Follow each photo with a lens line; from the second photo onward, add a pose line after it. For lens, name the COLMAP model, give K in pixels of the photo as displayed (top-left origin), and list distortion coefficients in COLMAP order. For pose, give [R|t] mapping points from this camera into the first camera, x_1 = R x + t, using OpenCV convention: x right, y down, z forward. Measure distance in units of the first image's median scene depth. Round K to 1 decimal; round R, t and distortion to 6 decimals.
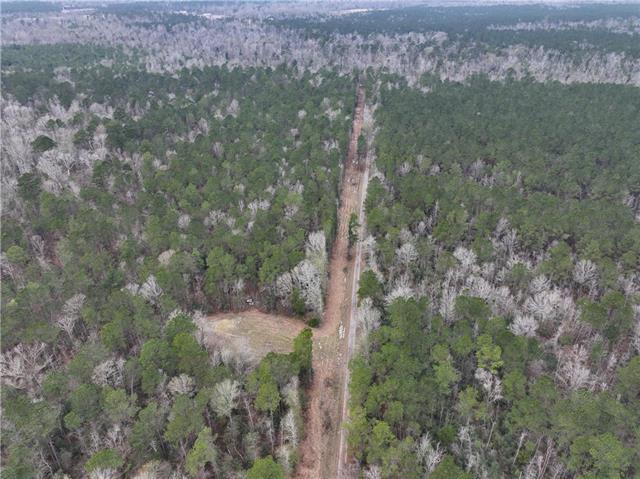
lens RADIAL K [[447.3, 0, 320.5], [0, 447.3, 239.8], [0, 0, 1]] dist [0.002061, 0.011227]
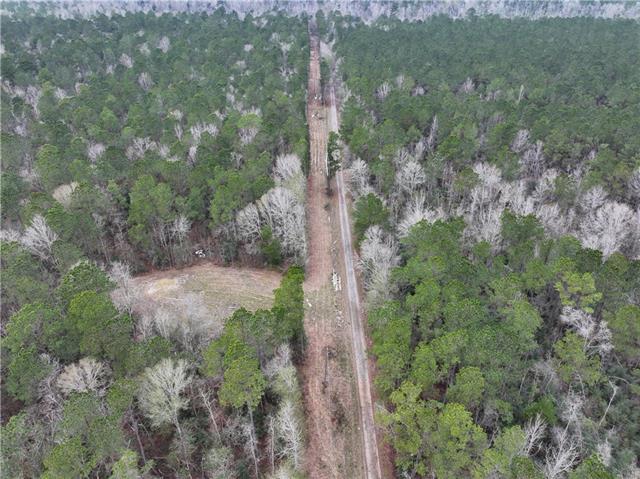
lens RADIAL K [[447.3, 0, 318.8], [0, 447.3, 239.0], [0, 0, 1]] dist [0.002061, 0.011227]
pose [[0.992089, -0.066690, 0.106356, -0.047472], [0.063388, 0.997405, 0.034136, 0.107360], [-0.108356, -0.027124, 0.993742, 0.295464]]
